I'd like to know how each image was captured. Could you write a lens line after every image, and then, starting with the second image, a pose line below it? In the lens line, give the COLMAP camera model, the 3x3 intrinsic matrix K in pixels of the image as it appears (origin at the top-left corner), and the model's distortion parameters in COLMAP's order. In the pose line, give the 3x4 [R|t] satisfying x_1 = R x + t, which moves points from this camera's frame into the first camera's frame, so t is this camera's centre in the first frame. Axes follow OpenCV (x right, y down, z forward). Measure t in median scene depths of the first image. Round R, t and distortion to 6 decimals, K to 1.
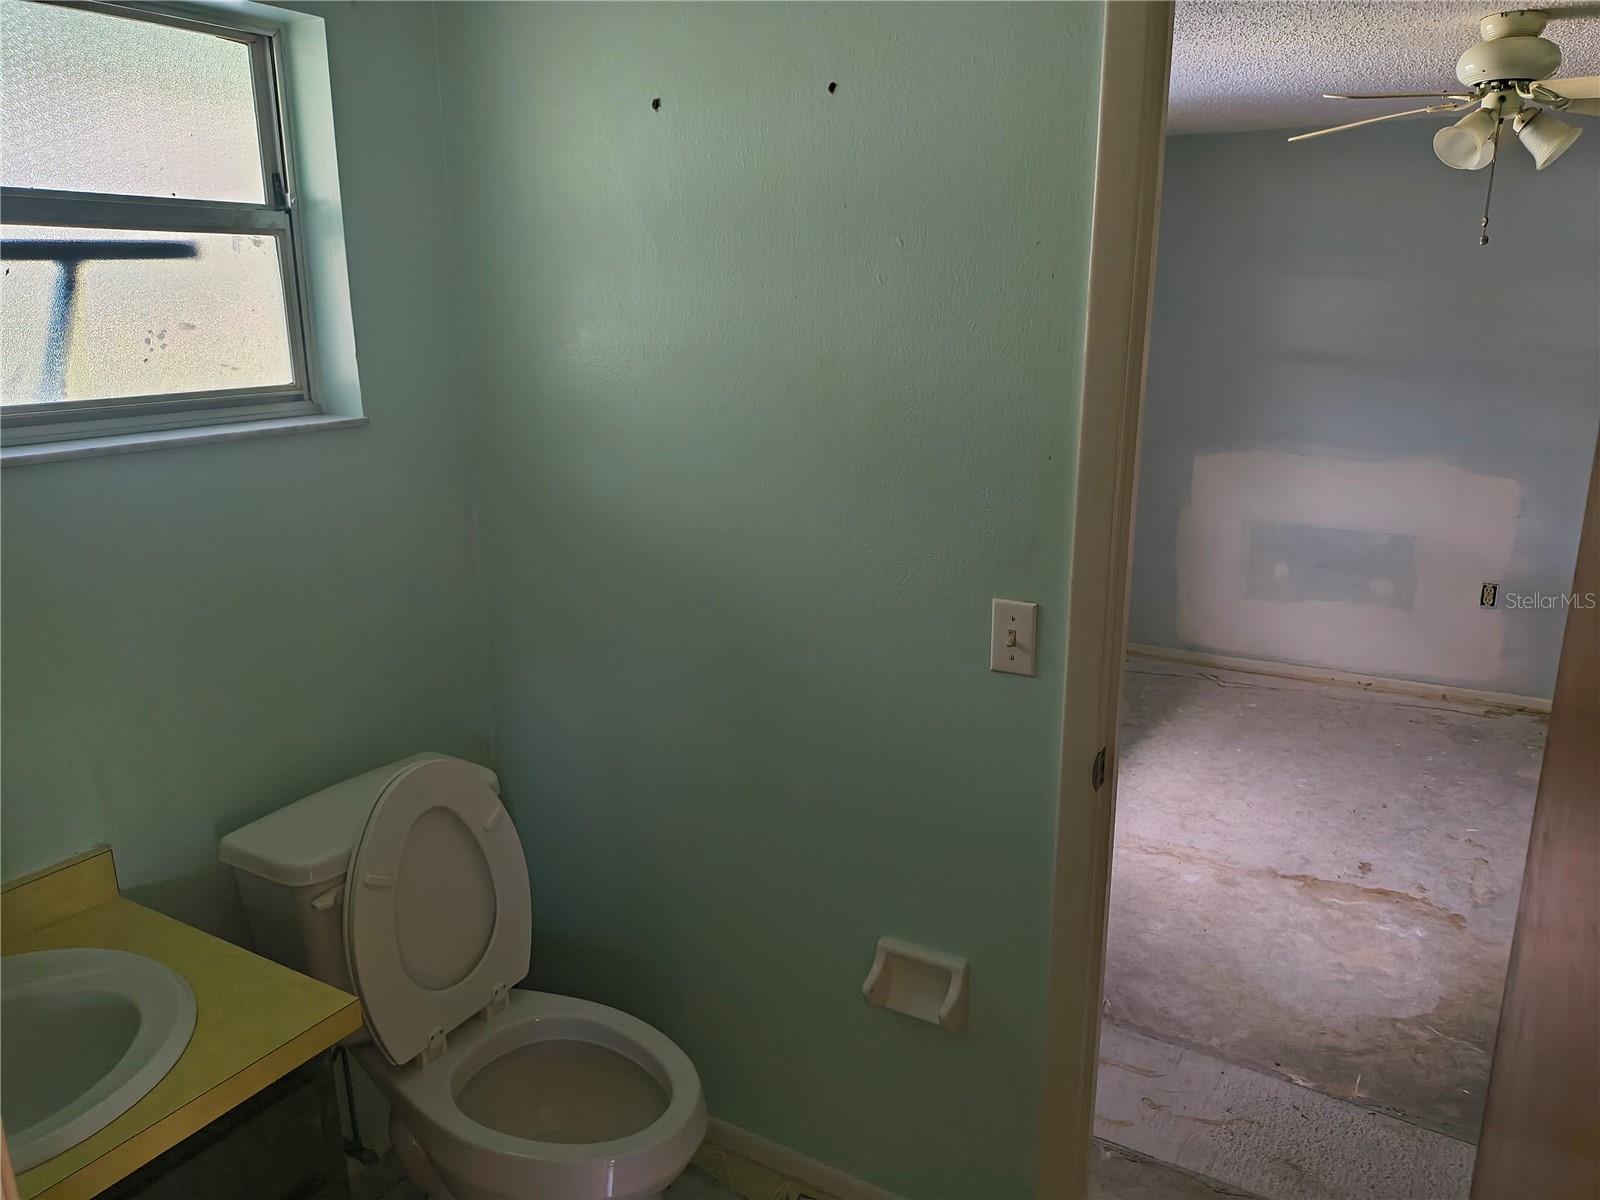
lens RADIAL K [[1172.4, 0, 833.2], [0, 1172.4, 591.7], [0, 0, 1]] dist [0.049916, -0.051942]
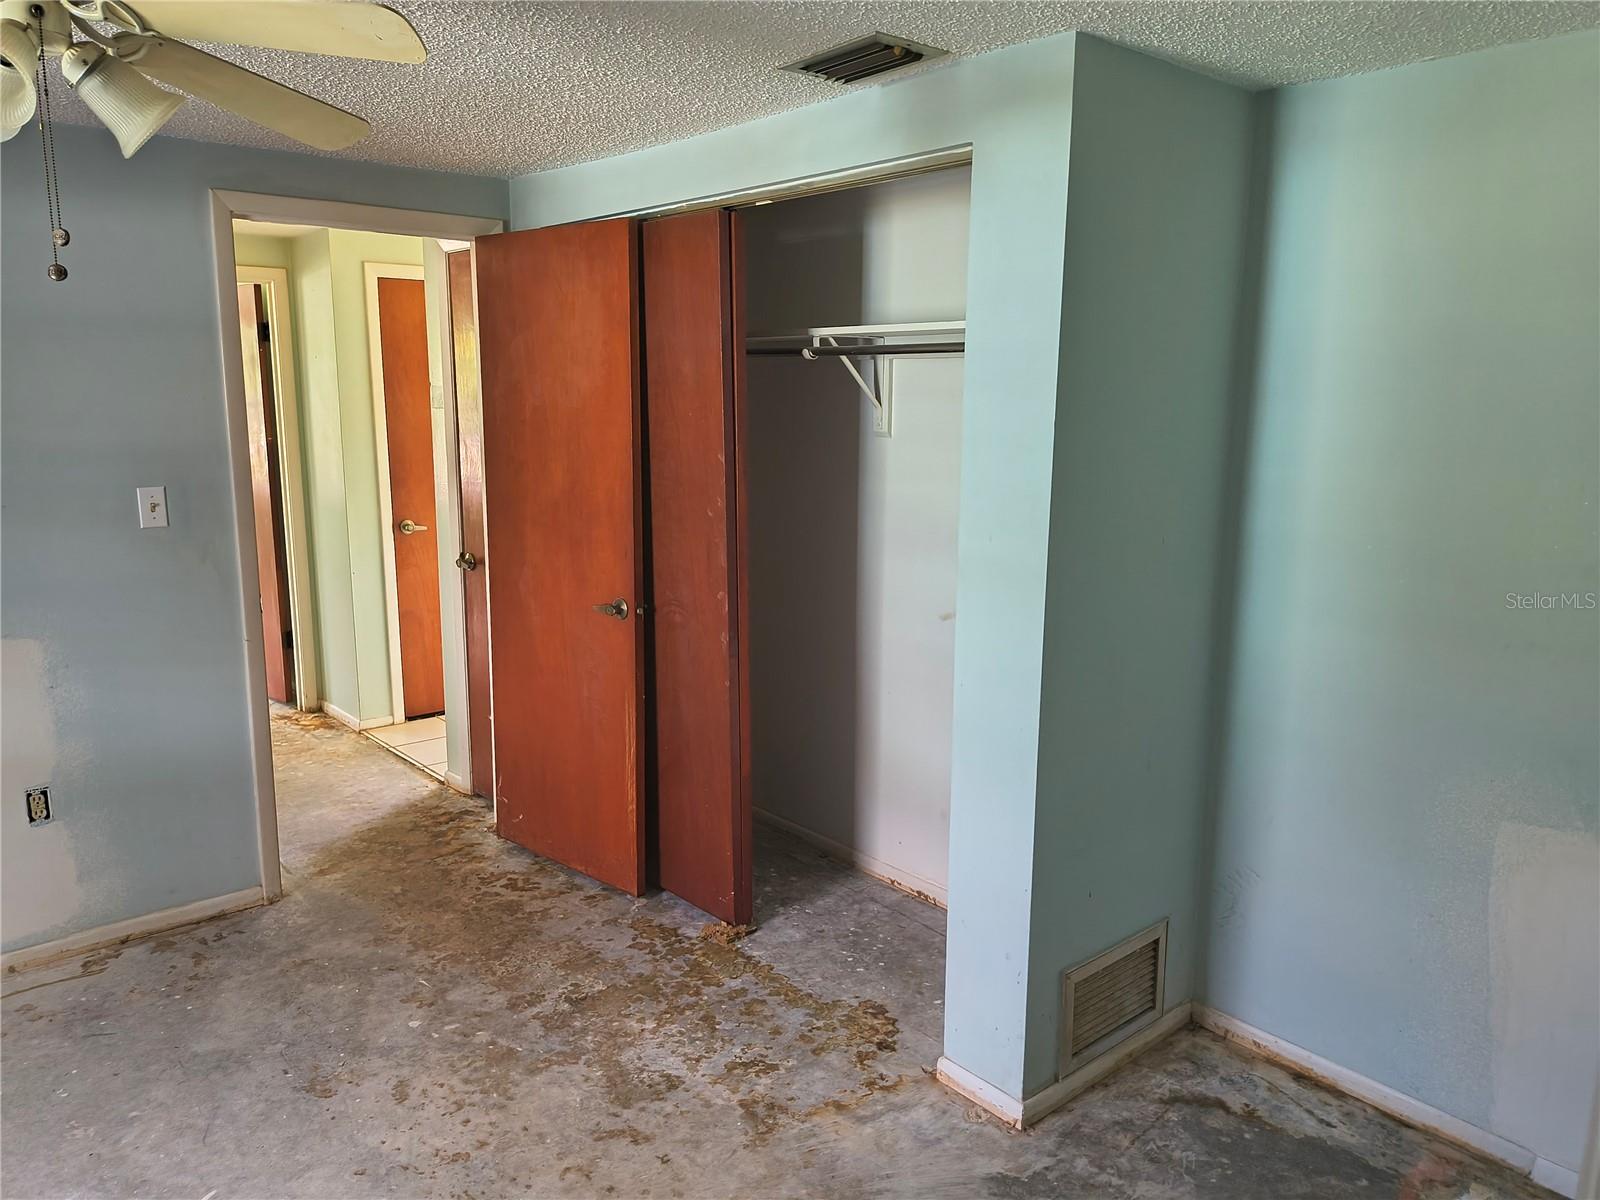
lens RADIAL K [[1172.4, 0, 811.4], [0, 1172.4, 592.3], [0, 0, 1]] dist [0.049916, -0.051942]
pose [[0.330597, -0.169442, 0.928437, 0.108100], [0.234299, 0.967689, 0.093177, -0.101306], [-0.914226, 0.186727, 0.359615, 0.419399]]
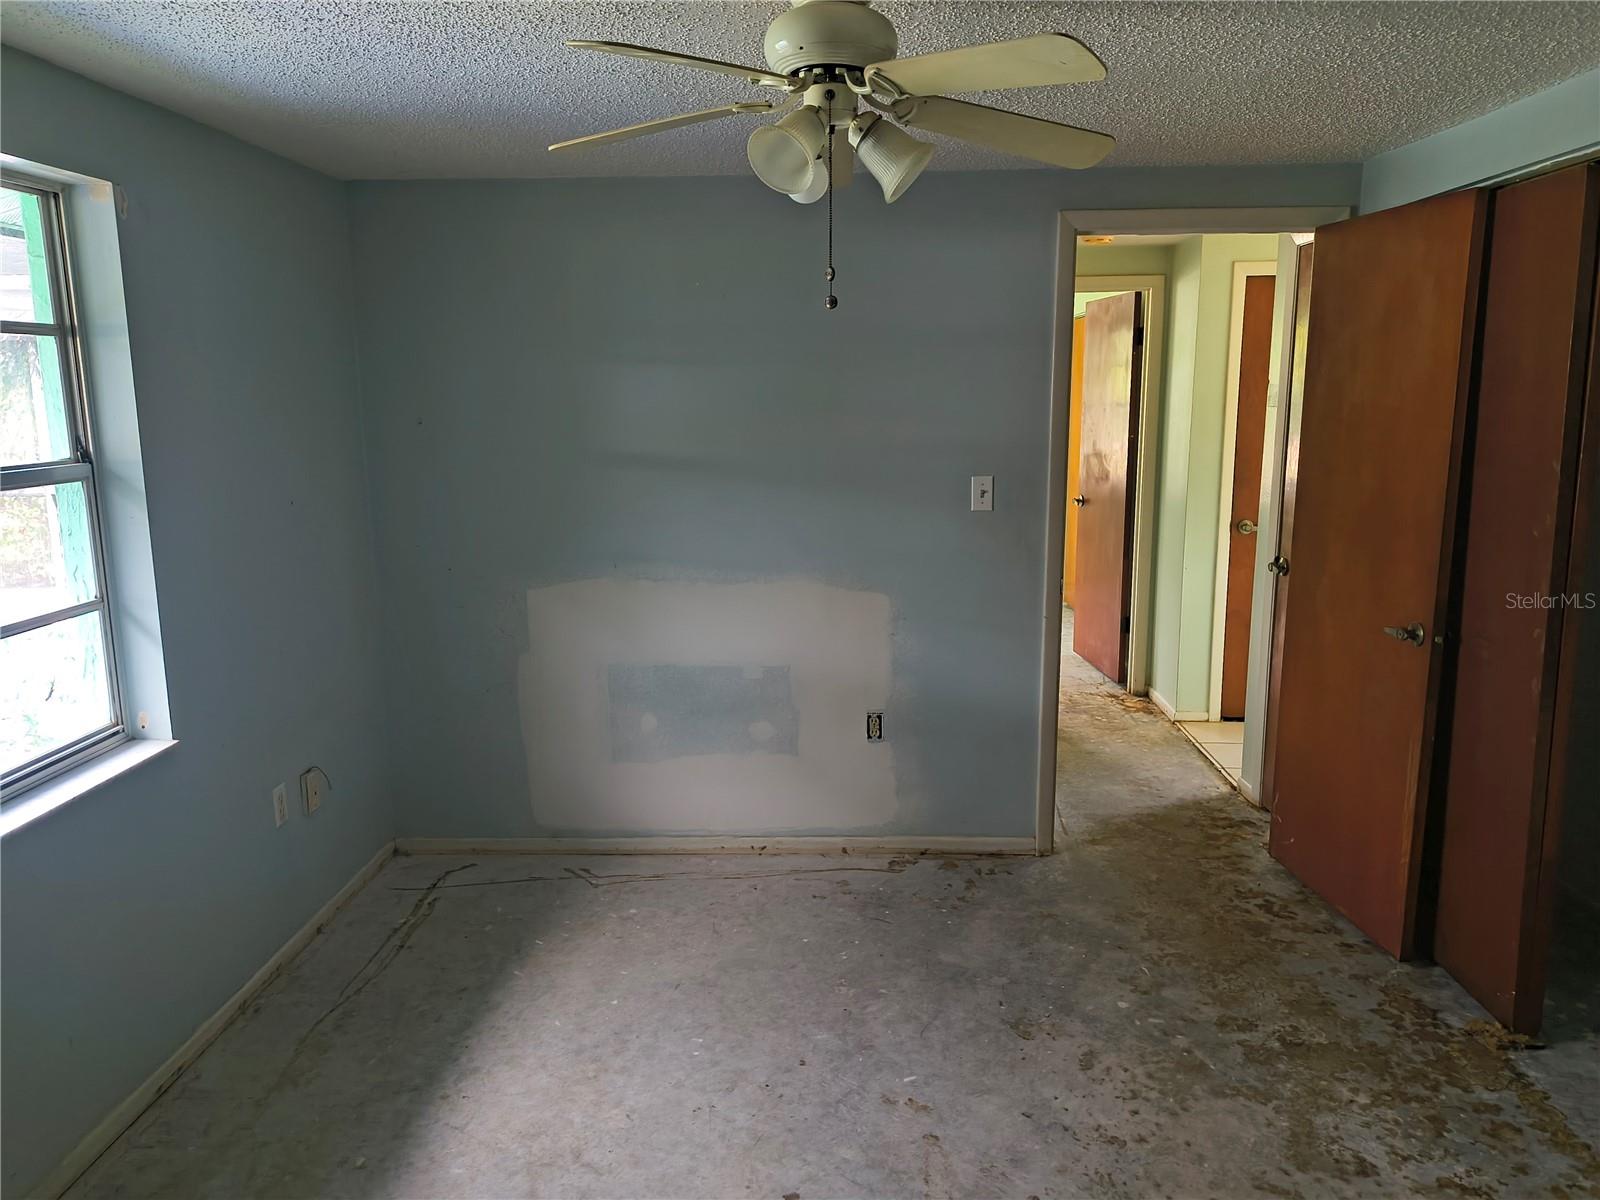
lens RADIAL K [[1172.4, 0, 789.9], [0, 1172.4, 585.6], [0, 0, 1]] dist [0.049916, -0.051942]
pose [[0.889713, -0.089763, 0.447609, 0.167552], [0.126910, 0.990463, -0.053633, -0.080476], [-0.438526, 0.104524, 0.892619, 0.339053]]
